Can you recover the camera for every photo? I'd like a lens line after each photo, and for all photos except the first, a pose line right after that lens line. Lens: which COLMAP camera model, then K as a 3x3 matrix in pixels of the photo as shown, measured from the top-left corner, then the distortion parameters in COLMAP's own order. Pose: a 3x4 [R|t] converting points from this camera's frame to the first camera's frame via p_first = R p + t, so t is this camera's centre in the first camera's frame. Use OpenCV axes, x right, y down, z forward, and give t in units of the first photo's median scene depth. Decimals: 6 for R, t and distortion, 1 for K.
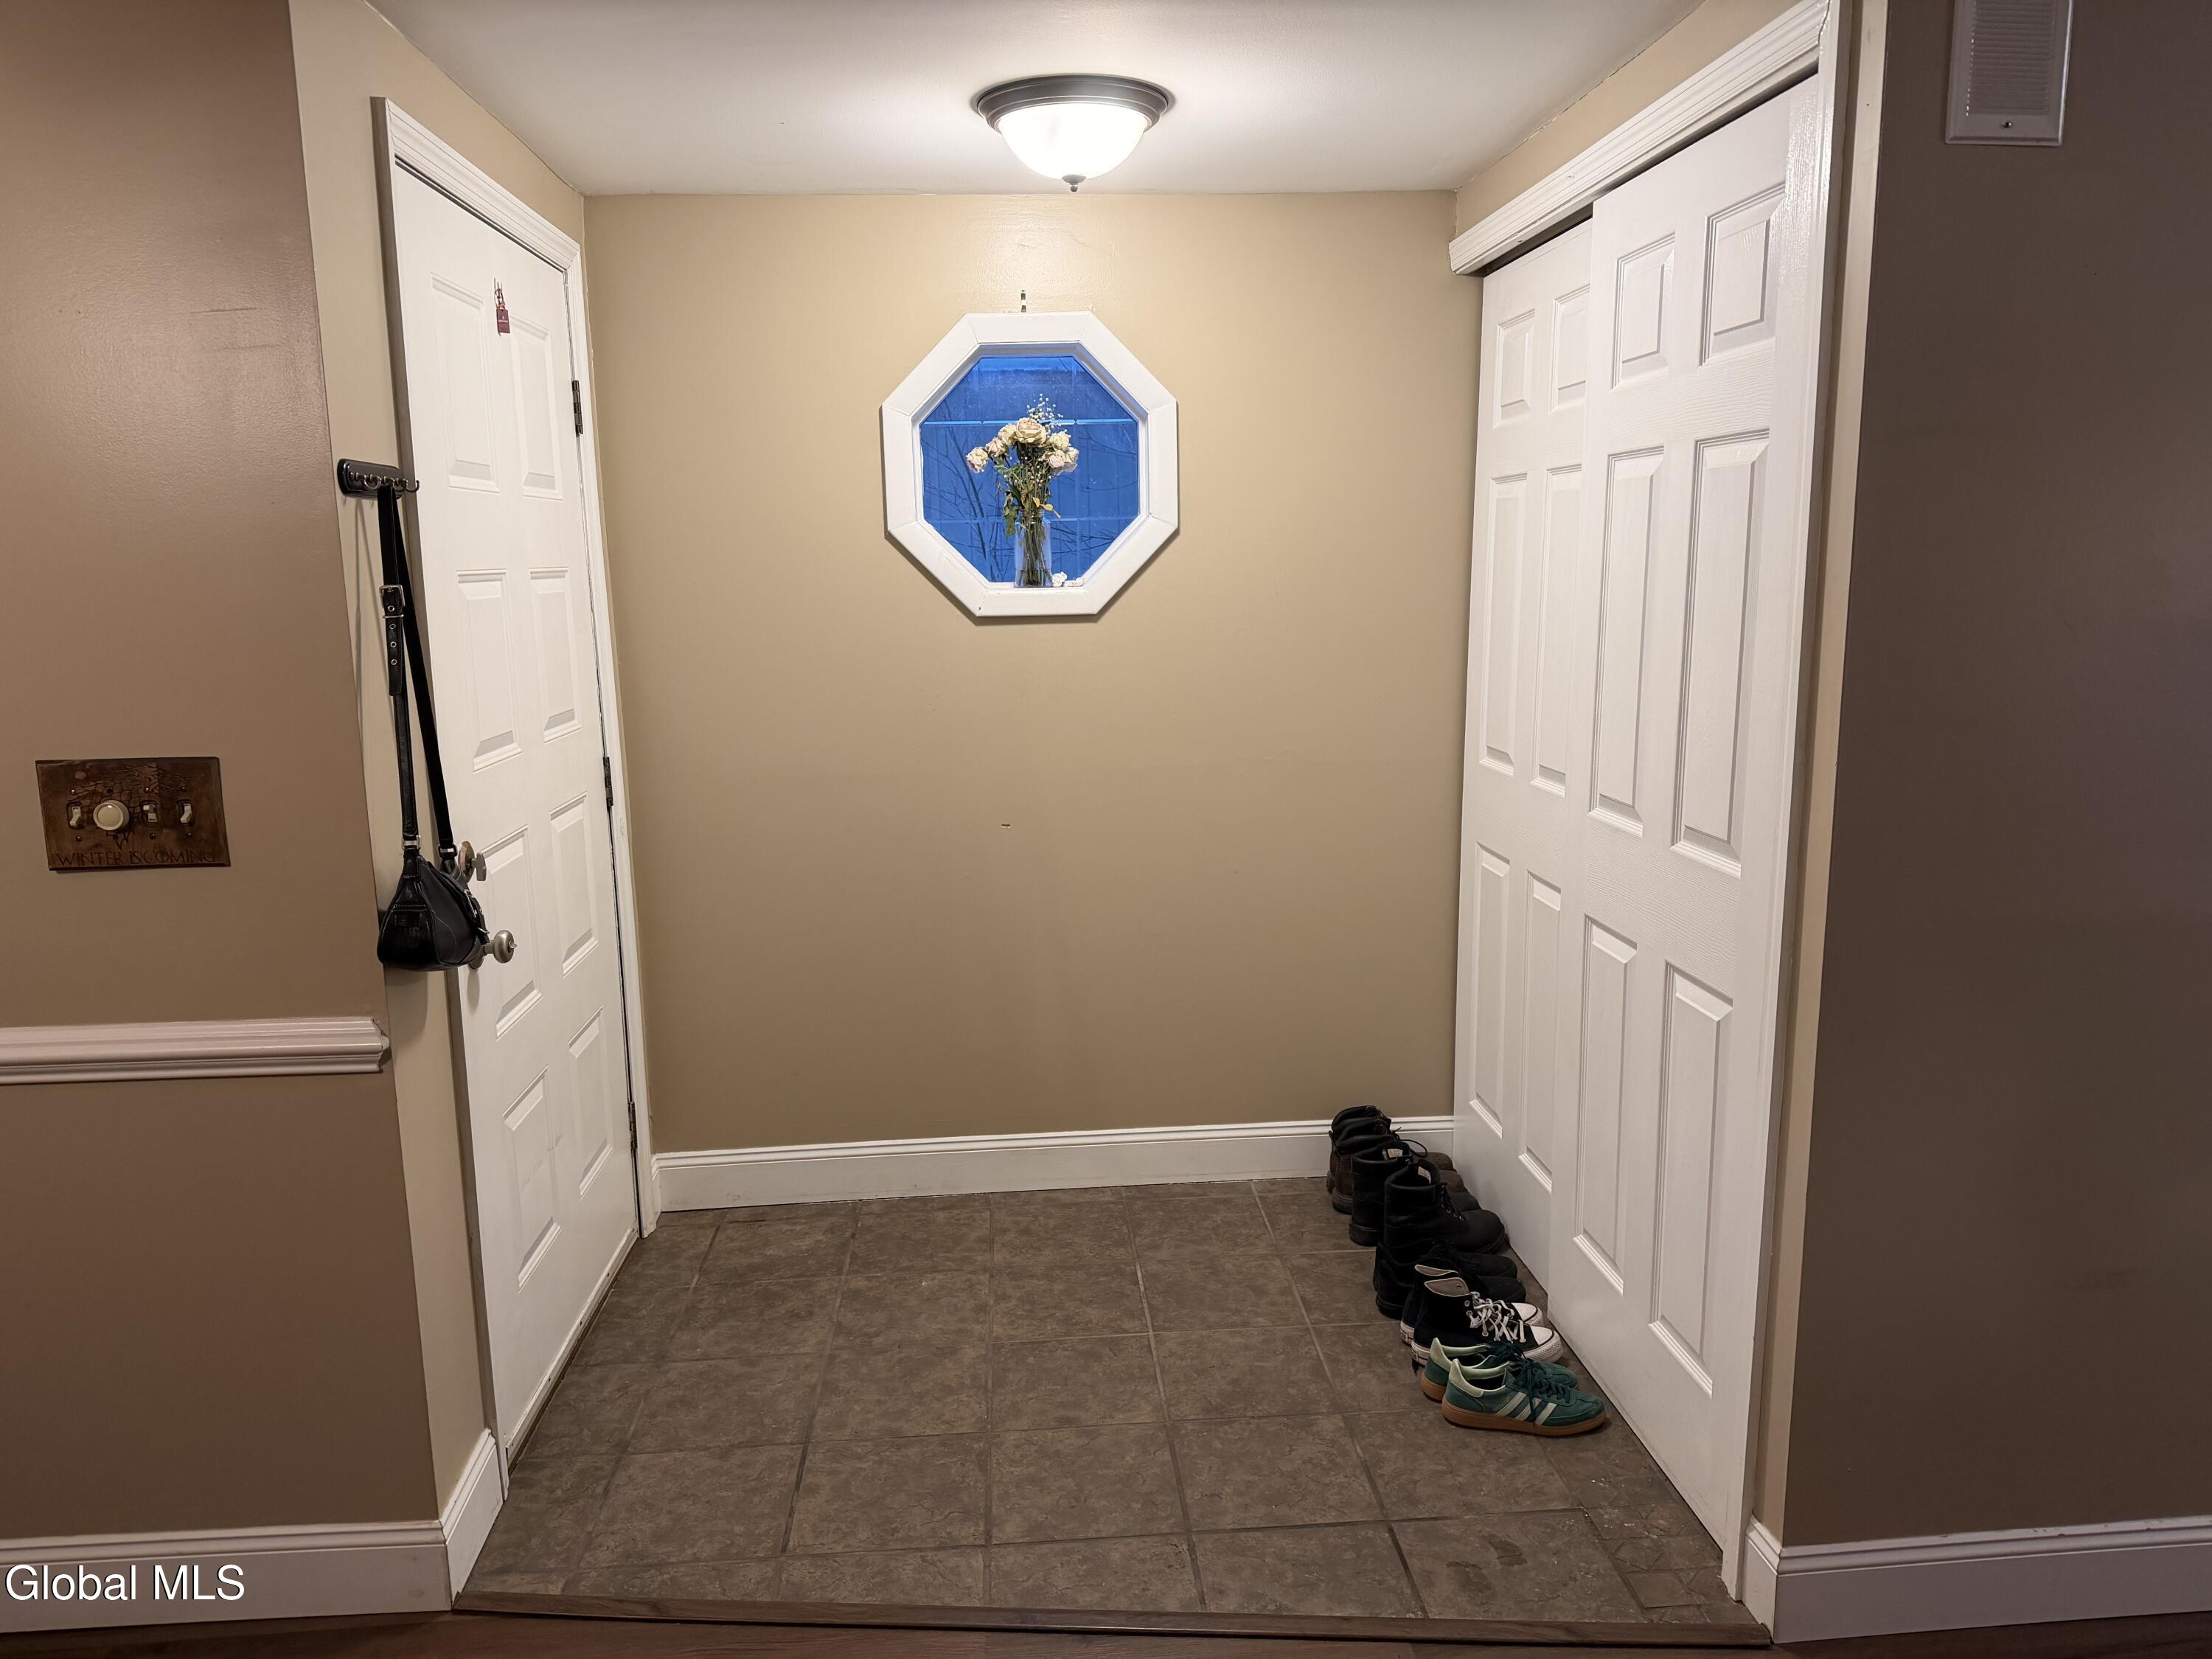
lens RADIAL K [[1553.5, 0, 1109.5], [0, 1553.5, 837.9], [0, 0, 1]] dist [0.008562, -0.001407]
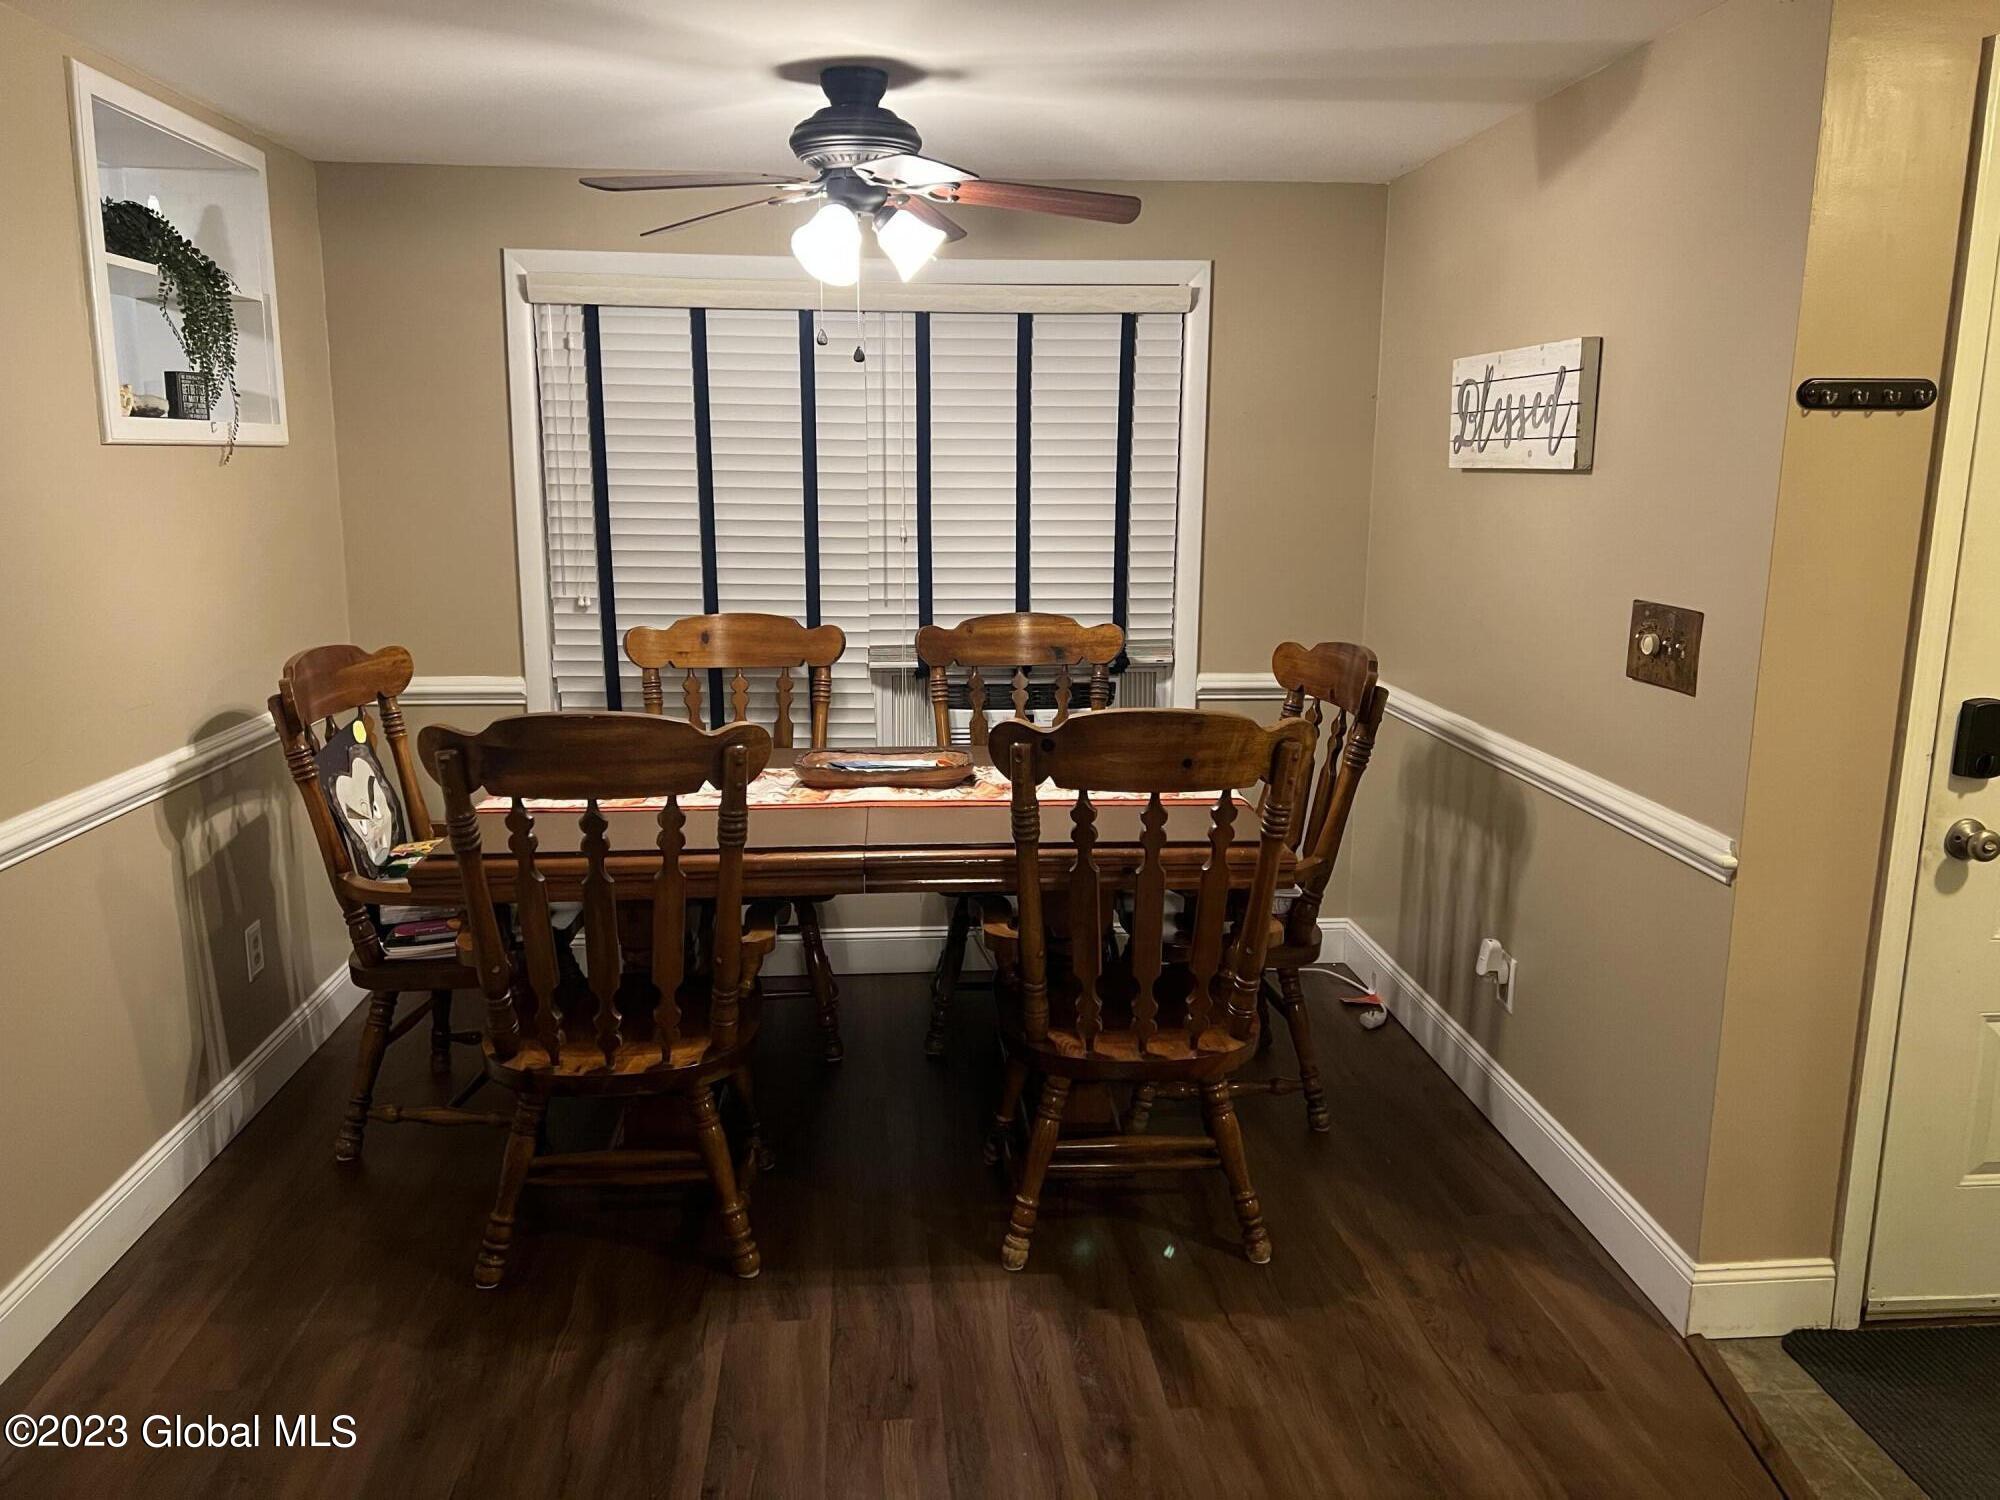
lens RADIAL K [[1494.9, 0, 1003.0], [0, 1494.9, 746.4], [0, 0, 1]] dist [0.060349, -0.067137]
pose [[0.004881, 0.202747, -0.979219, 0.684274], [-0.181487, 0.963148, 0.198515, -0.087961], [0.983381, 0.176746, 0.041497, 0.388343]]
